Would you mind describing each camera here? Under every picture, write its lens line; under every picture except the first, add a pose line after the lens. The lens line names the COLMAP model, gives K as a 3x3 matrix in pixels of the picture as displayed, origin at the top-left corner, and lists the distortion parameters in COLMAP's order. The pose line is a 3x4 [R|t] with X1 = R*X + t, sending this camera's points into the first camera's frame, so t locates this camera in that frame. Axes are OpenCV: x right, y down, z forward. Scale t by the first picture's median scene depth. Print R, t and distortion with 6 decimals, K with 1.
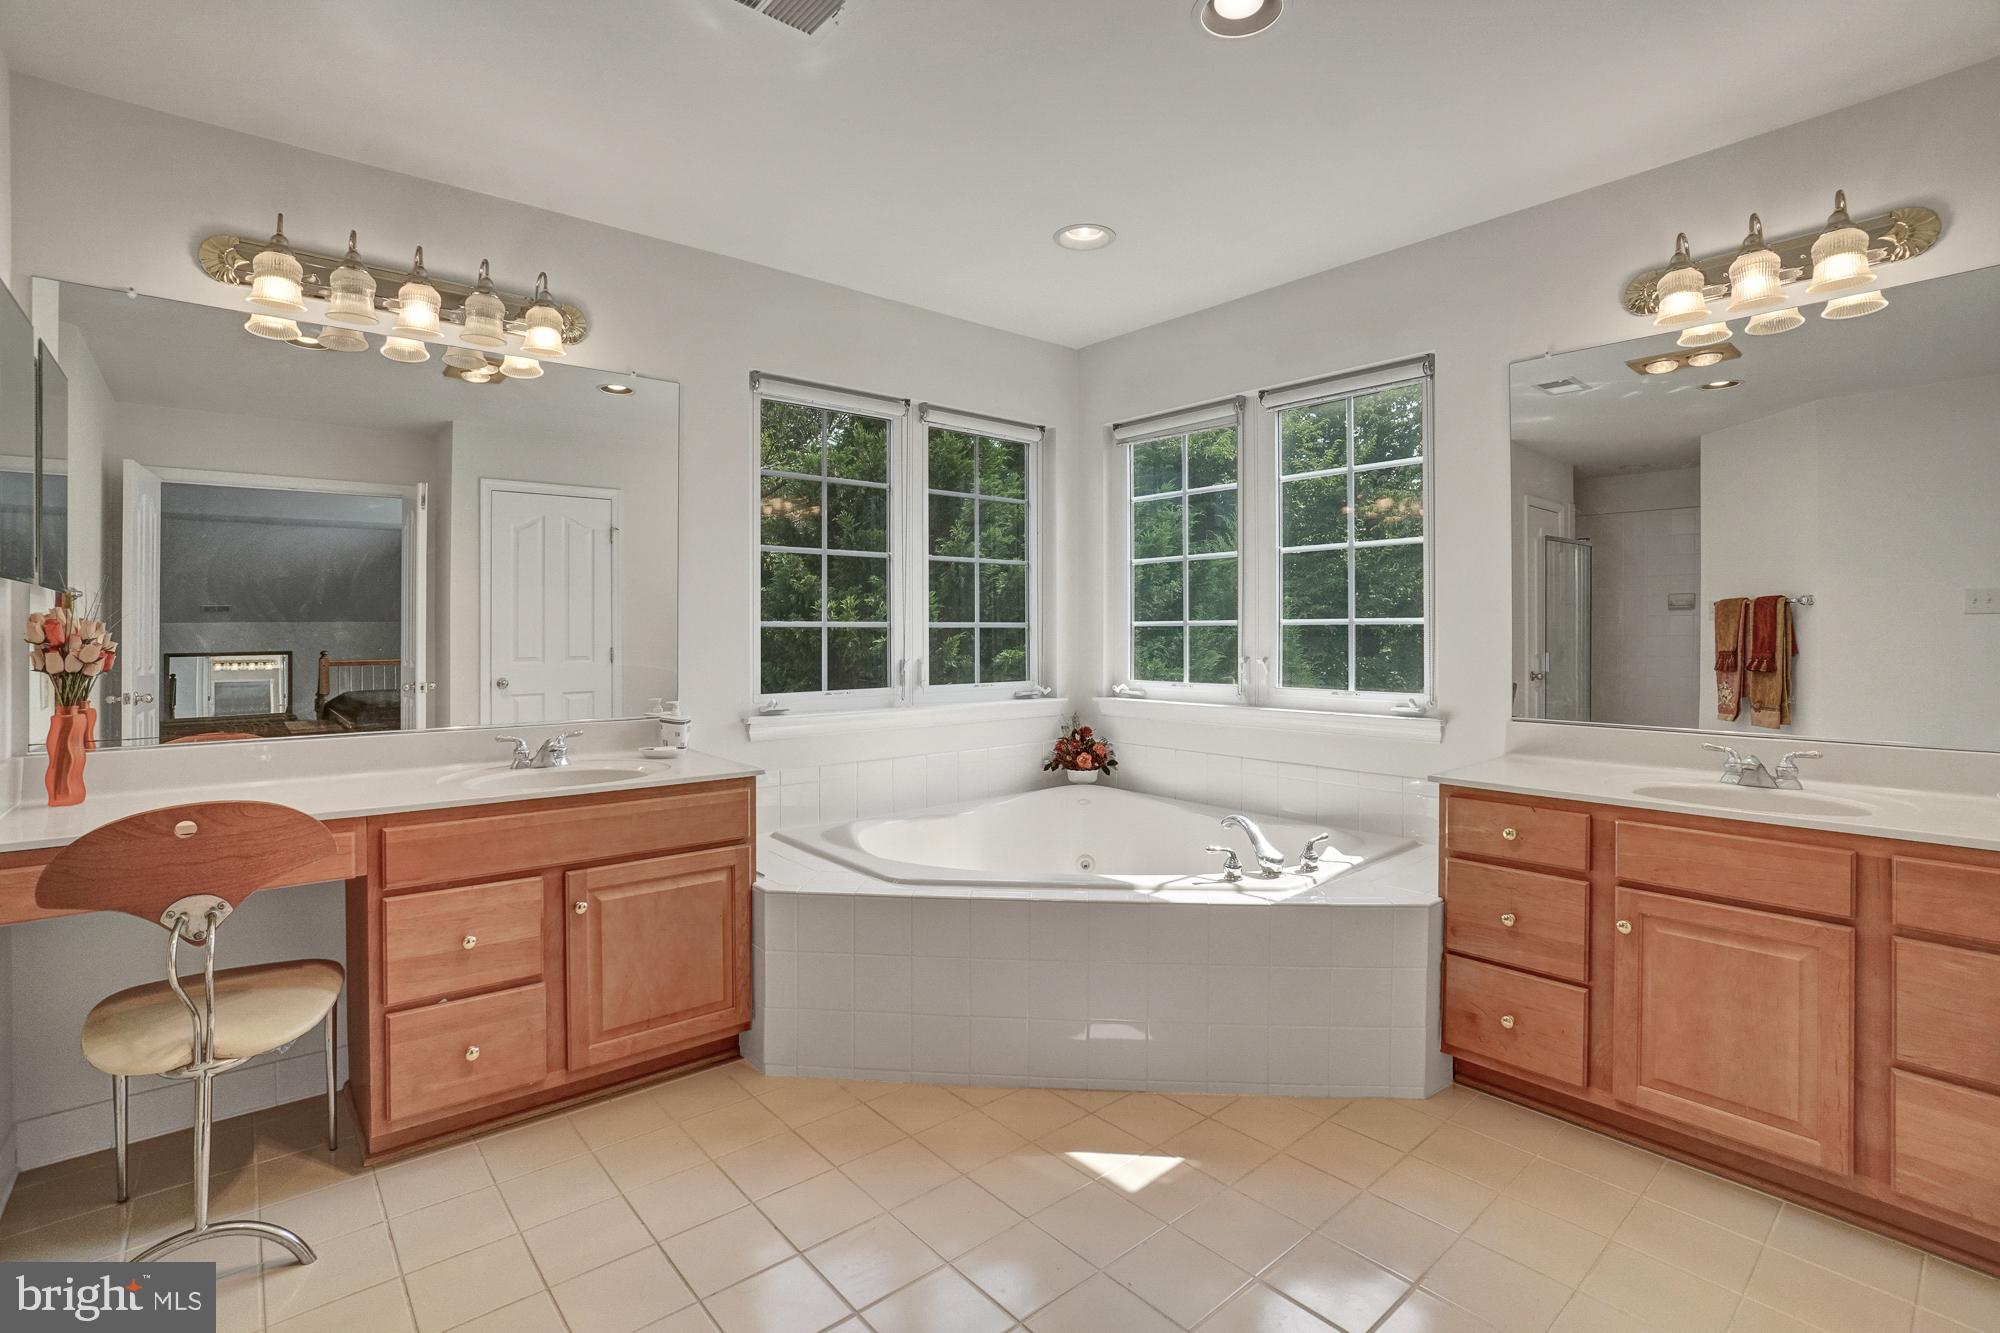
lens RADIAL K [[918.8, 0, 960.3], [0, 918.8, 615.6], [0, 0, 1]] dist [-0.020021, 0.000490]
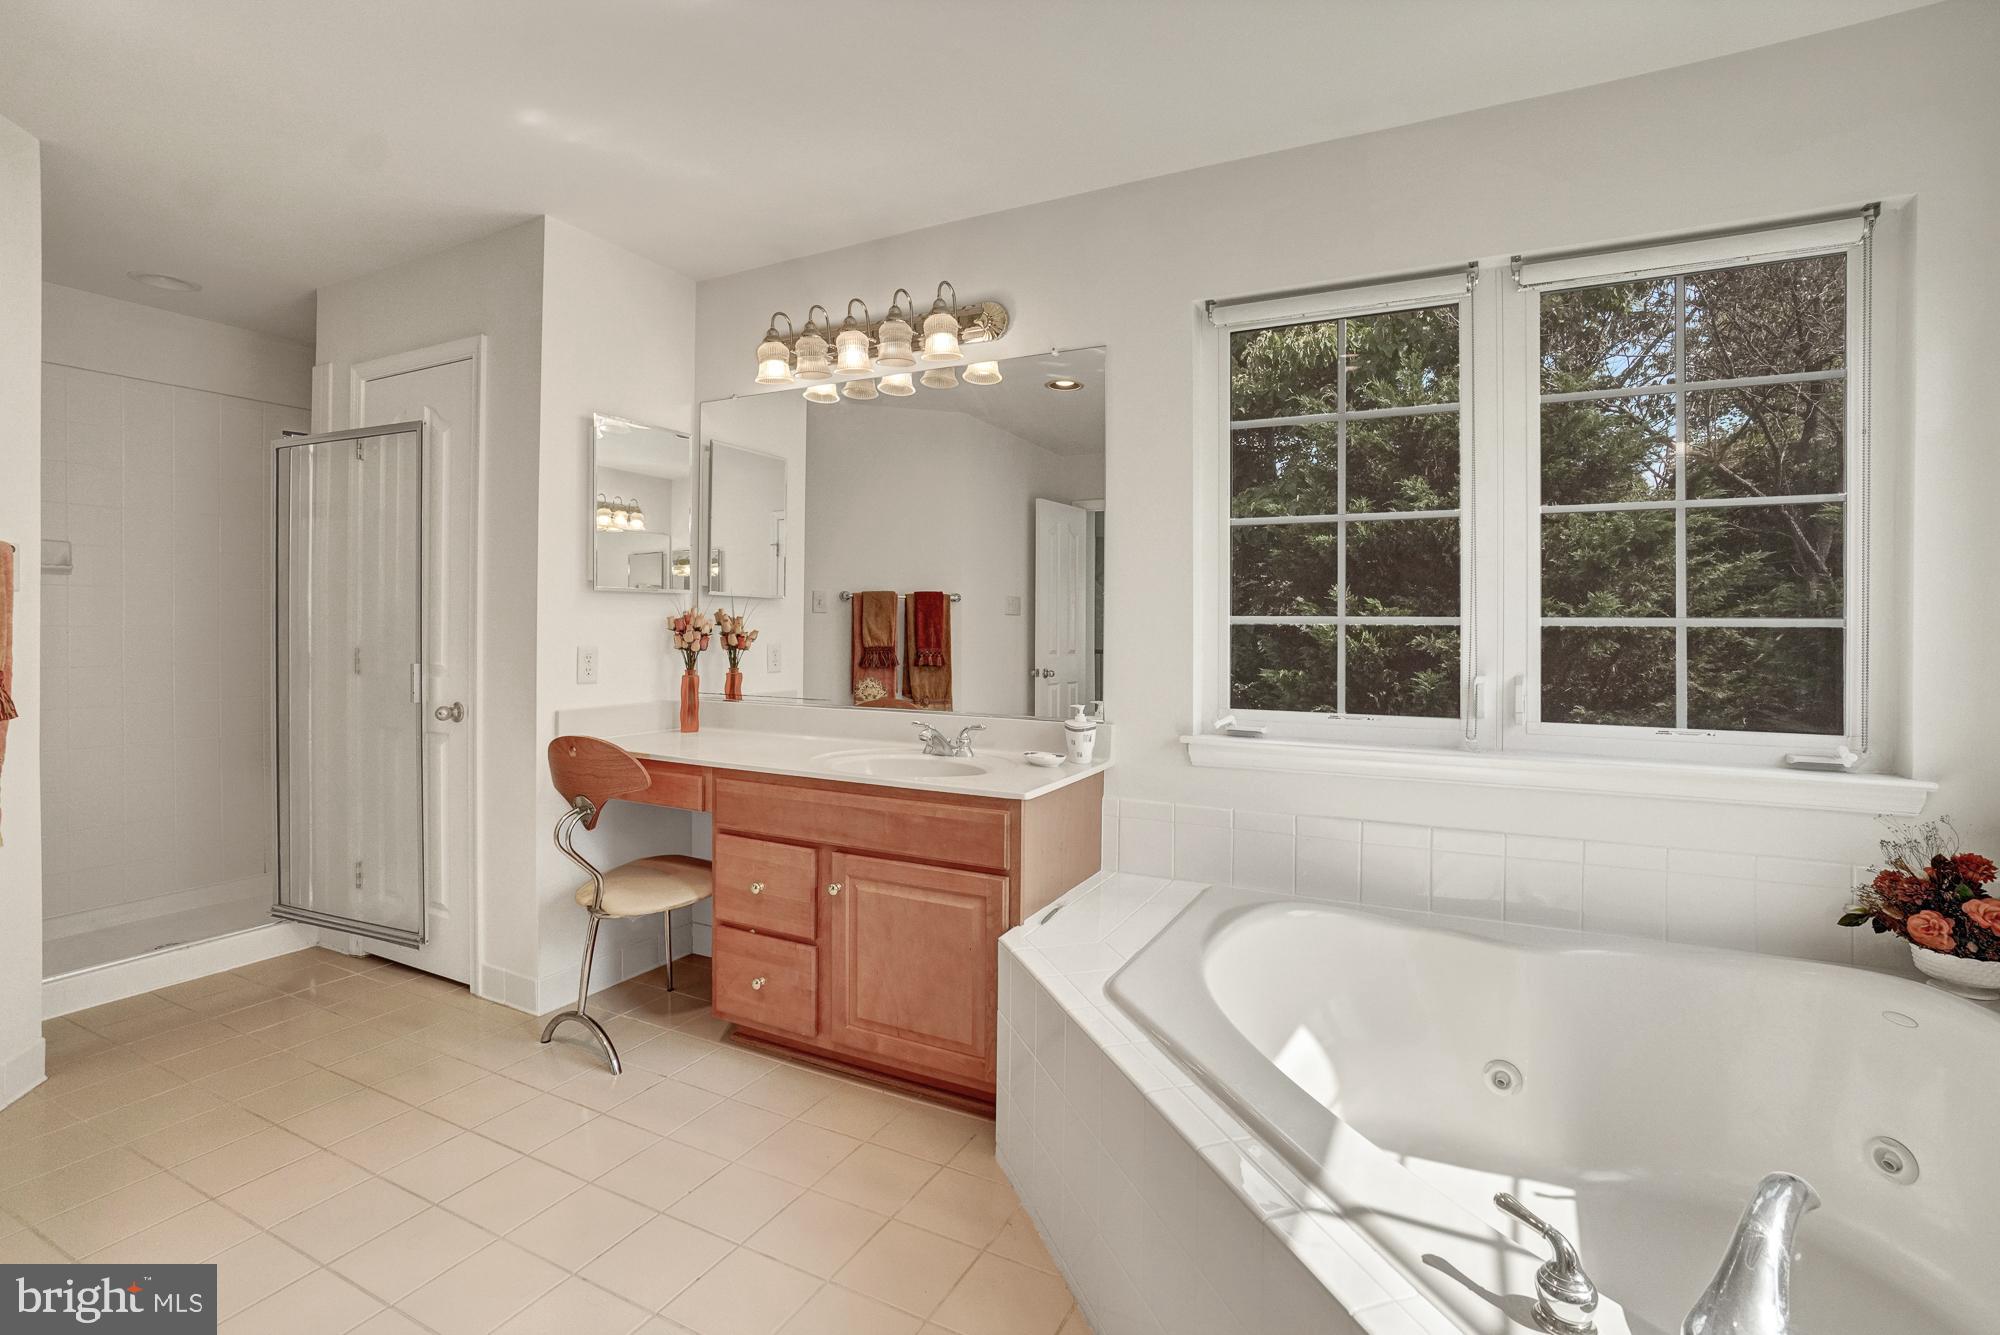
lens RADIAL K [[918.8, 0, 960.3], [0, 918.8, 616.6], [0, 0, 1]] dist [-0.020021, 0.000490]
pose [[0.415565, 0.002408, -0.909560, 0.479833], [0.007696, 0.999951, 0.006163, -0.000768], [0.909531, -0.009561, 0.415526, 0.549879]]
